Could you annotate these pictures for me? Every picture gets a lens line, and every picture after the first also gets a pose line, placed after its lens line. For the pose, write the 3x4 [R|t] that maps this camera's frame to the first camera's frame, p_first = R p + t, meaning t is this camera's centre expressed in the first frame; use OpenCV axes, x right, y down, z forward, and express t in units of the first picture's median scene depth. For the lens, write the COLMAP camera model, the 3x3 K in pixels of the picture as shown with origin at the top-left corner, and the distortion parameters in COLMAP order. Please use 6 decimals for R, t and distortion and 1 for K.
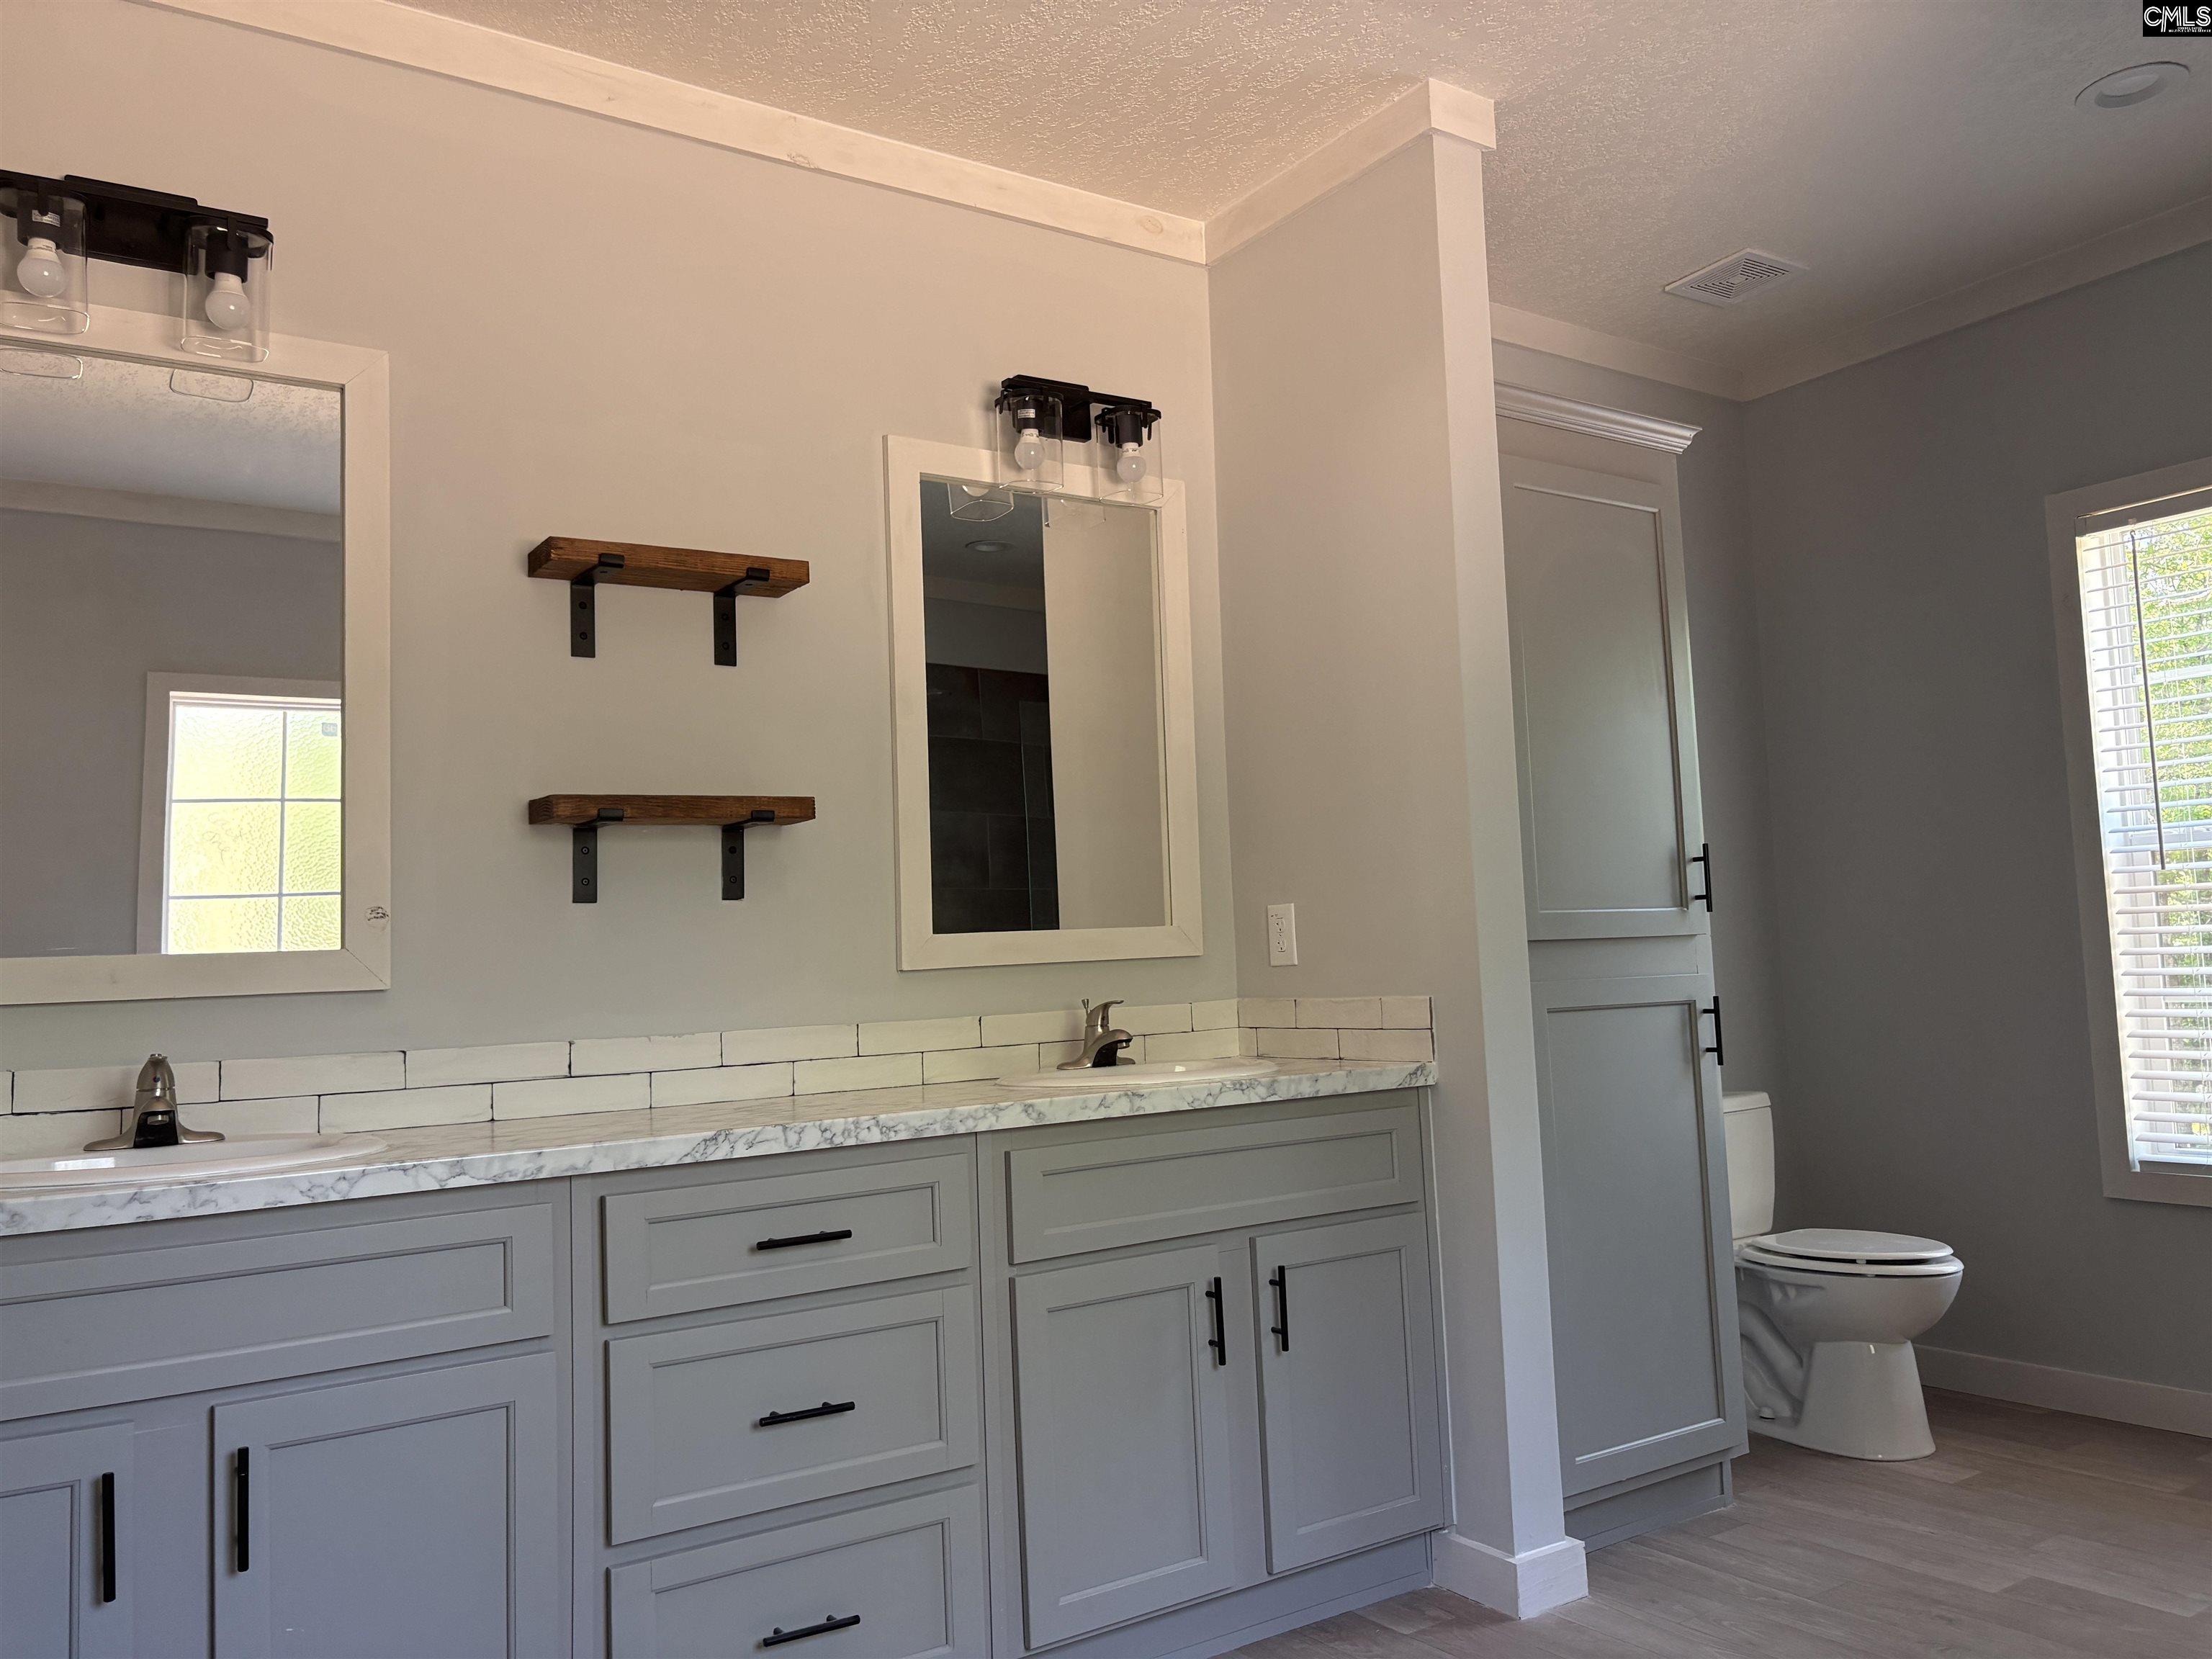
lens RADIAL K [[1650.5, 0, 1106.0], [0, 1650.5, 829.5], [0, 0, 1]] dist [0.050093, -0.062462]
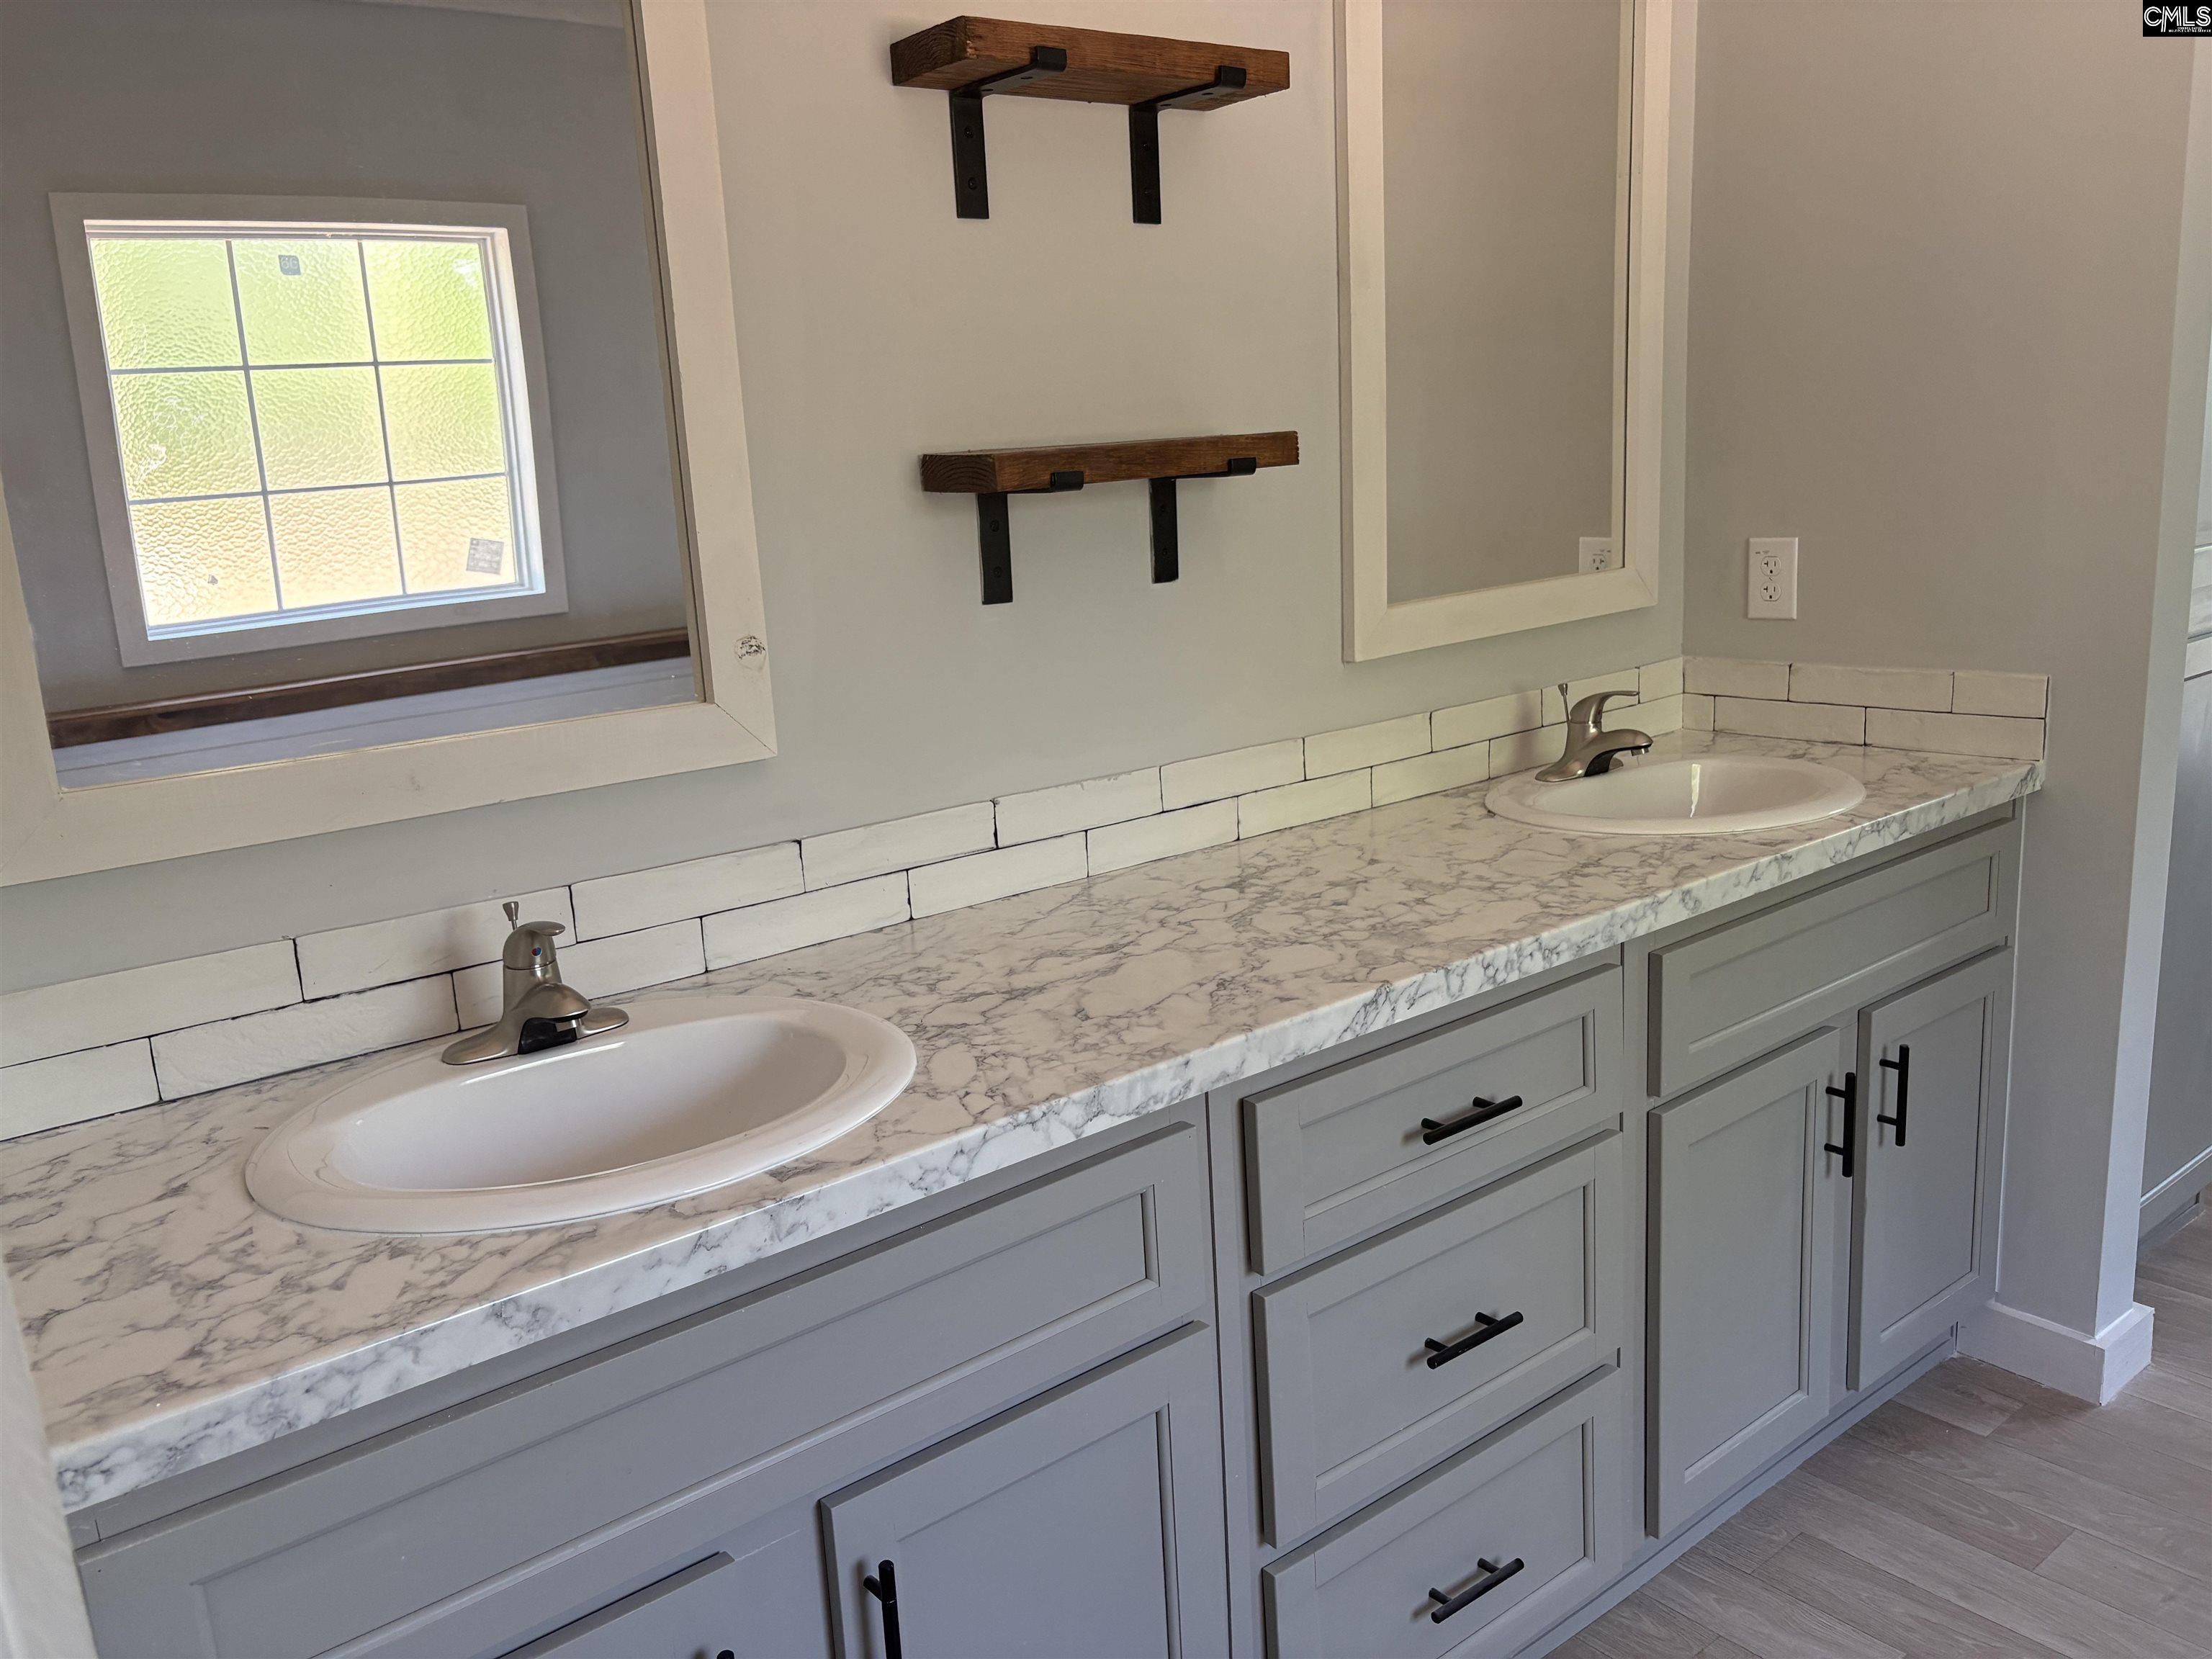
lens RADIAL K [[1688.4, 0, 1106.0], [0, 1688.4, 829.5], [0, 0, 1]] dist [0.034198, -0.078966]
pose [[0.996129, -0.033082, 0.081439, -0.333104], [0.008021, 0.956818, 0.290577, -0.069364], [-0.087535, -0.288800, 0.953380, 0.308197]]
